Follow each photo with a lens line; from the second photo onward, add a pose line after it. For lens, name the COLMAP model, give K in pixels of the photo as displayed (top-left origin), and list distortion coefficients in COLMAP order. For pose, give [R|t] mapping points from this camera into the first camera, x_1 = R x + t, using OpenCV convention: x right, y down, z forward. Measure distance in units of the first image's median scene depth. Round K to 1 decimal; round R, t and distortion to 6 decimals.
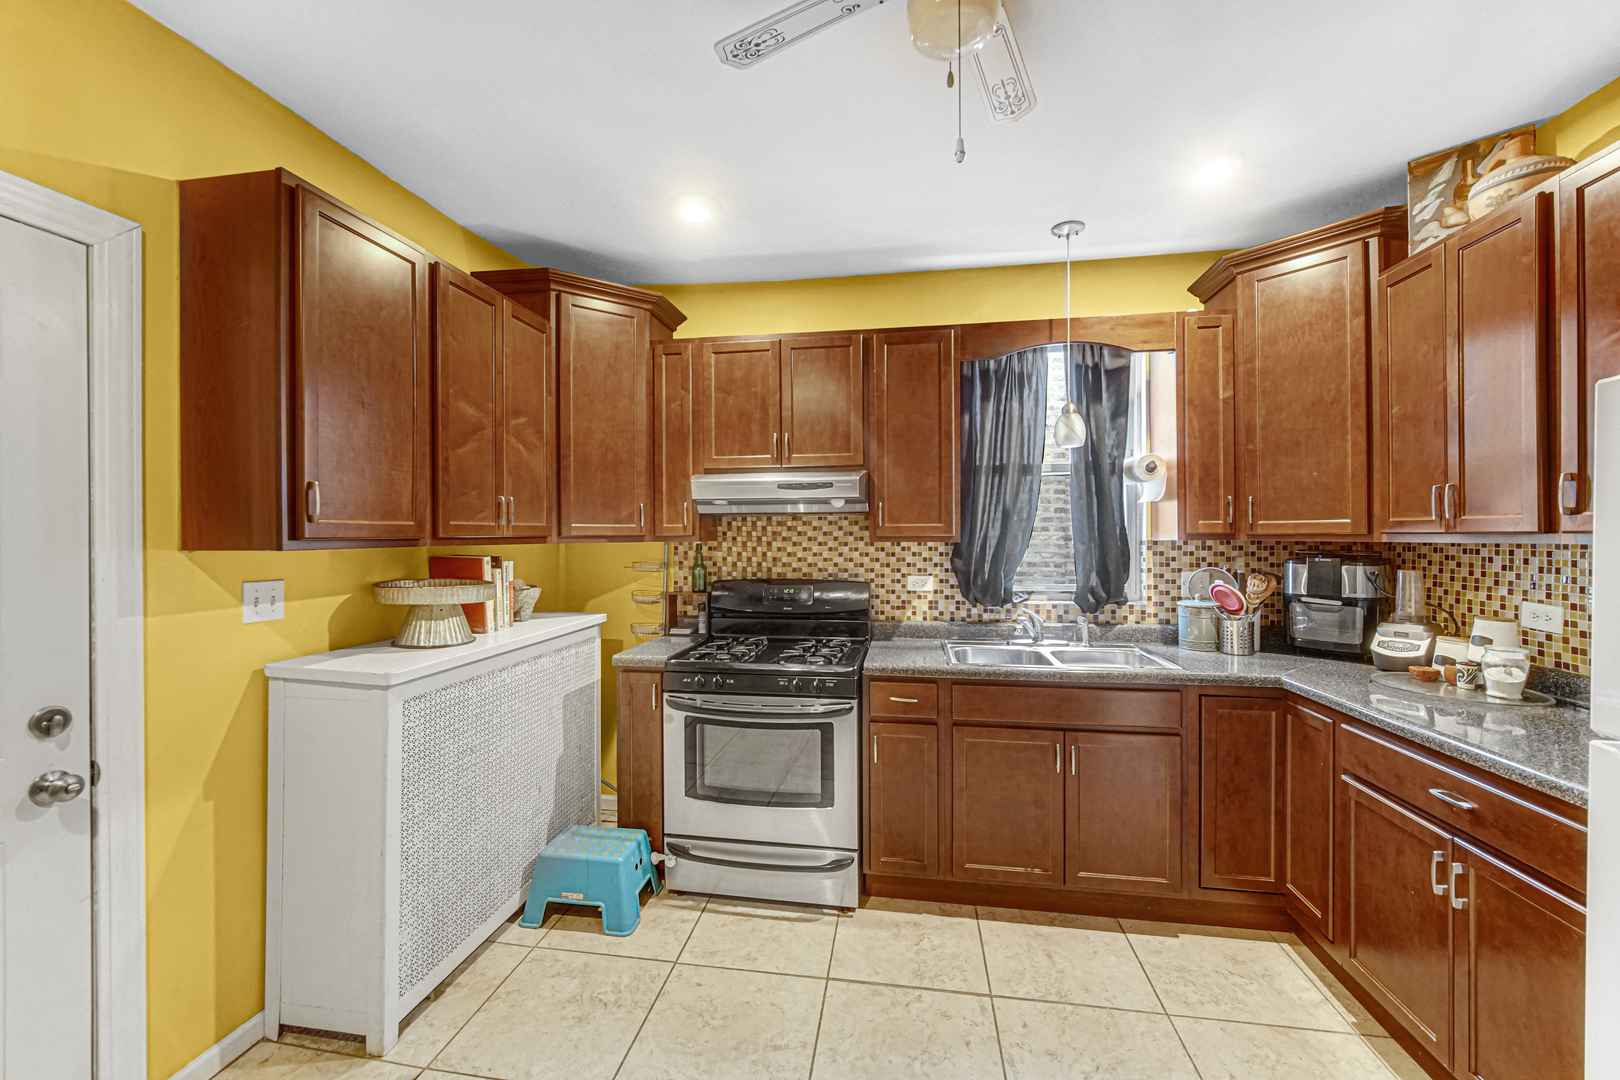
lens RADIAL K [[645.4, 0, 813.6], [0, 645.4, 526.0], [0, 0, 1]] dist [-0.002184, -0.000090]
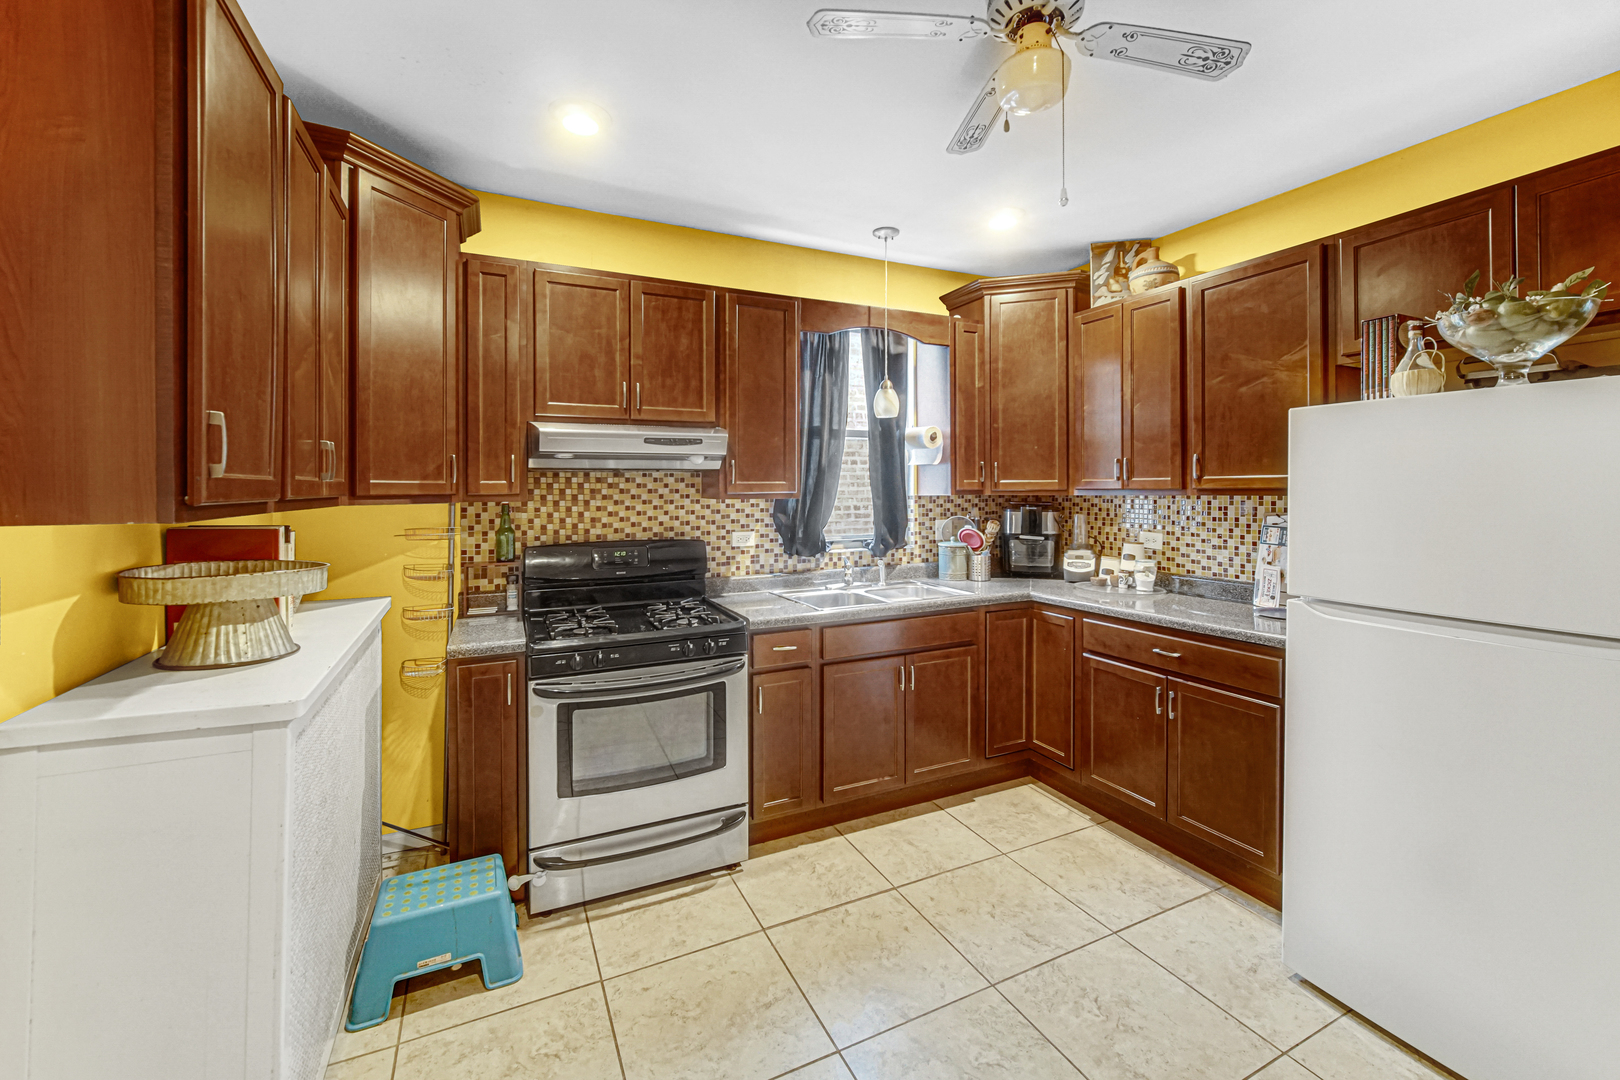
lens RADIAL K [[660.1, 0, 810.4], [0, 660.1, 482.1], [0, 0, 1]] dist [-0.000966, -0.000070]
pose [[0.822186, 0.003628, 0.569208, -0.404180], [-0.003287, 0.999993, -0.001626, -0.000861], [-0.569210, -0.000534, 0.822192, 0.082482]]
